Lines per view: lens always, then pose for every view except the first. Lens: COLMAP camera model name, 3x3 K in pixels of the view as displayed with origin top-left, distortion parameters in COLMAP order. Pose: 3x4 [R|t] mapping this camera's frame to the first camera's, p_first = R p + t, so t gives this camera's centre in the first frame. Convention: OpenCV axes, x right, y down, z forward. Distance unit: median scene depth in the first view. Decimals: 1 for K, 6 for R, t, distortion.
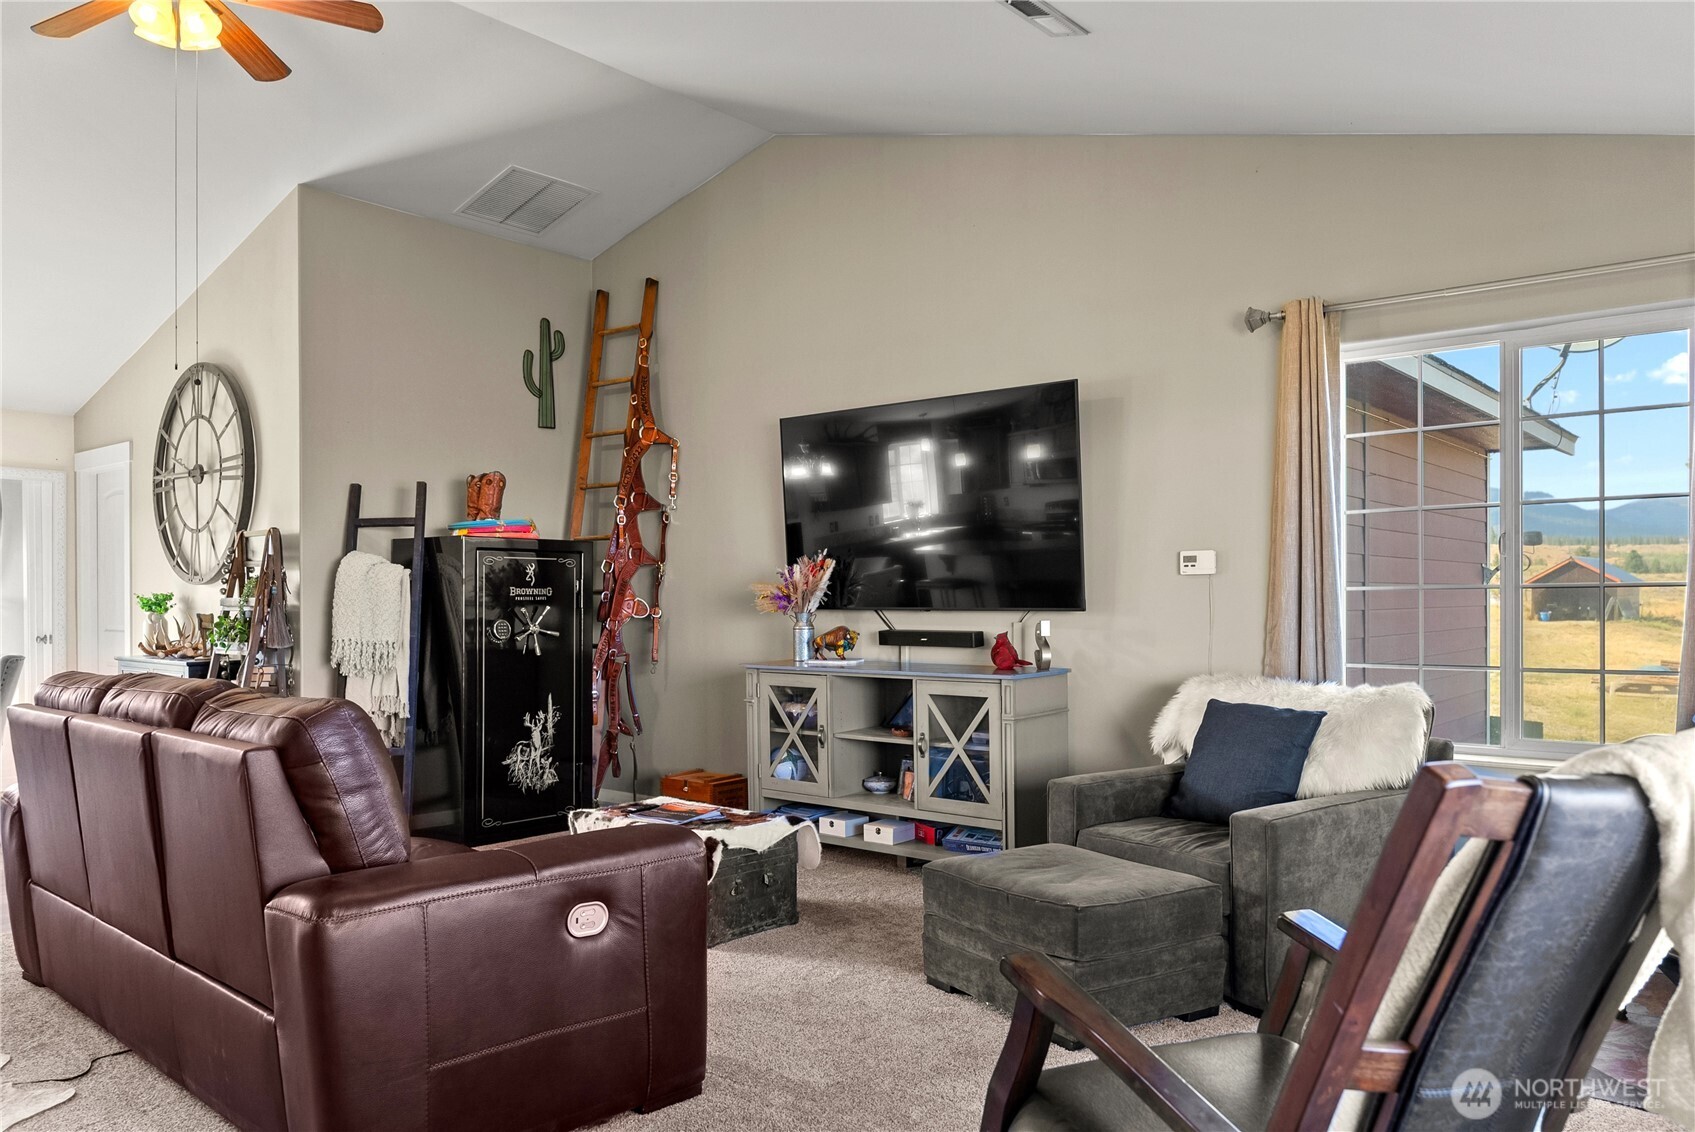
lens RADIAL K [[1179.0, 0, 851.7], [0, 1179.0, 594.3], [0, 0, 1]] dist [-0.014214, 0.001456]
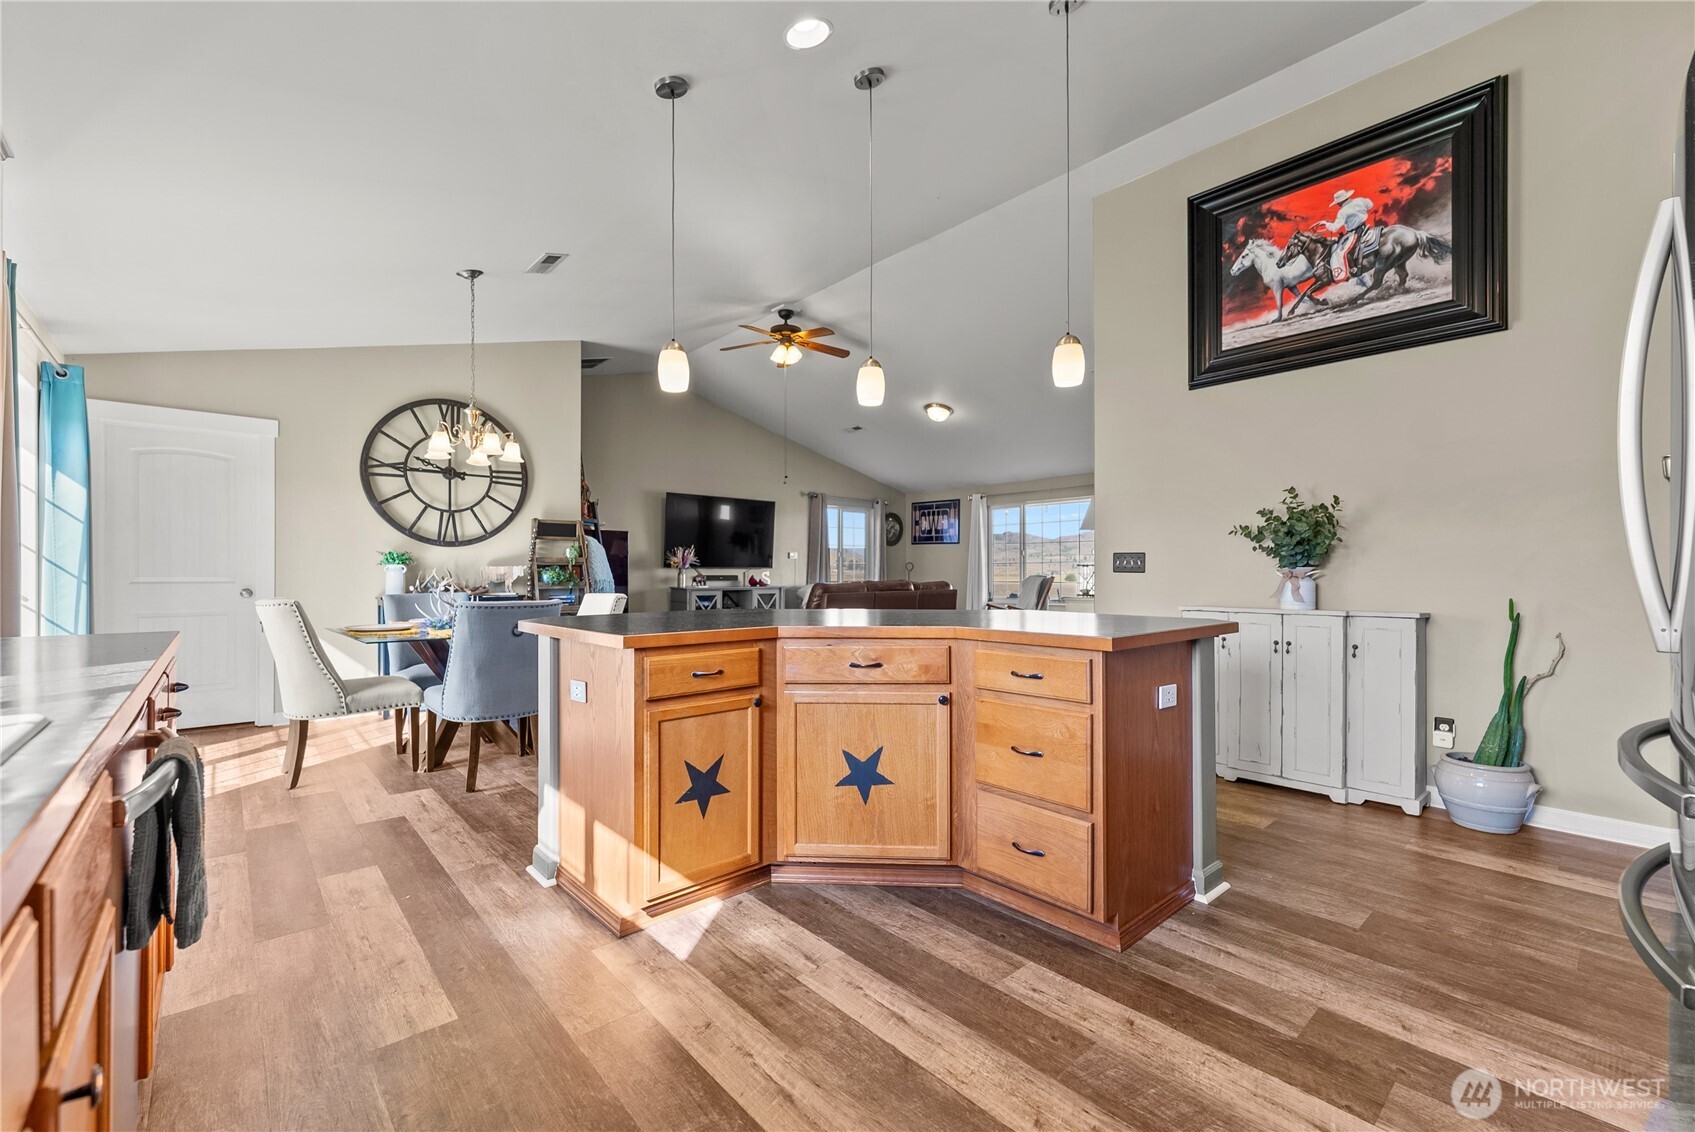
lens RADIAL K [[679.0, 0, 846.5], [0, 679.0, 571.7], [0, 0, 1]] dist [0.007561, 0.000242]
pose [[0.136556, 0.005719, 0.990616, -1.489843], [-0.000423, 0.999984, -0.005715, 0.029800], [-0.990632, 0.000362, 0.136556, 0.428443]]
